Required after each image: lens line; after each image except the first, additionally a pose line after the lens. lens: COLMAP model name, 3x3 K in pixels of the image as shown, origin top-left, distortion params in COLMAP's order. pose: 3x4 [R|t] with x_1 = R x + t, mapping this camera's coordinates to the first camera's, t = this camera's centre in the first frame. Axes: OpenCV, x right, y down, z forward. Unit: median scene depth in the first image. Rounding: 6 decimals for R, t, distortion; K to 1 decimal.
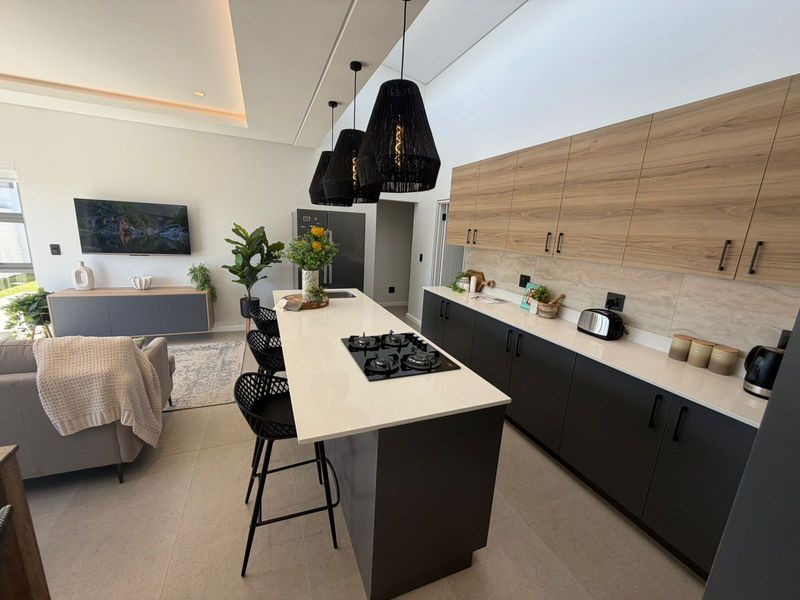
lens RADIAL K [[318.5, 0, 398.4], [0, 318.5, 300.2], [0, 0, 1]] dist [-0.001449, -0.000064]
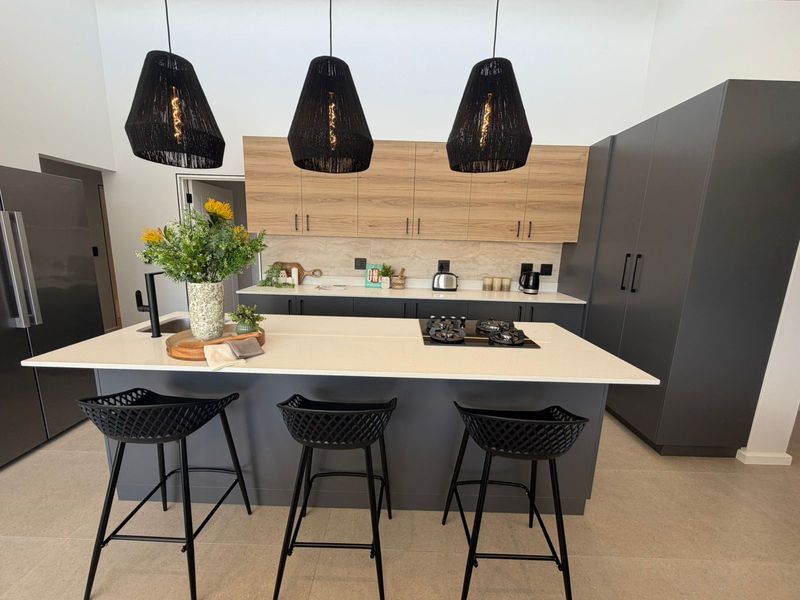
lens RADIAL K [[318.5, 0, 399.1], [0, 318.5, 301.7], [0, 0, 1]] dist [-0.001449, -0.000064]
pose [[0.393200, -0.217373, 0.893388, -0.693889], [0.194504, 0.969327, 0.150245, -0.088578], [-0.898644, 0.114692, 0.423420, 0.538715]]
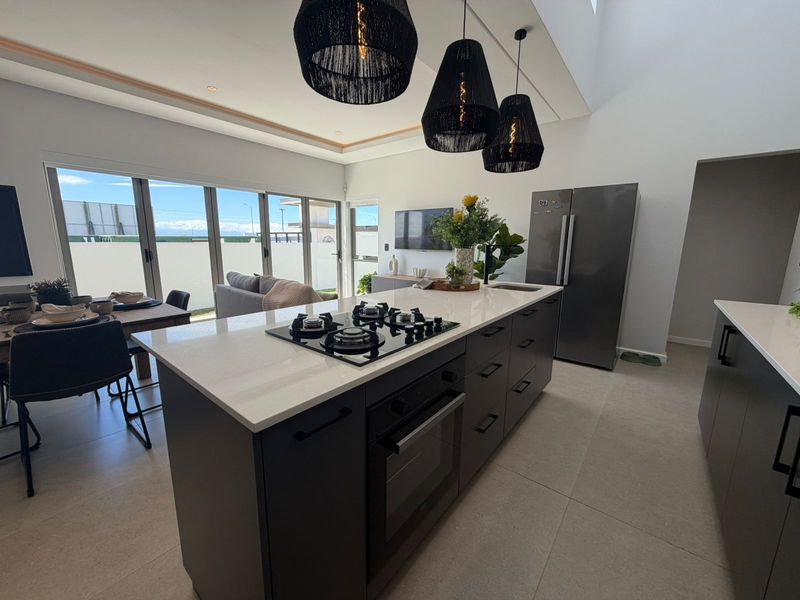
lens RADIAL K [[318.5, 0, 397.3], [0, 318.5, 299.8], [0, 0, 1]] dist [-0.001449, -0.000064]
pose [[0.471081, 0.110623, -0.875126, 0.441551], [-0.179355, 0.983393, 0.027761, 0.051963], [0.863664, 0.143881, 0.483098, 0.502980]]
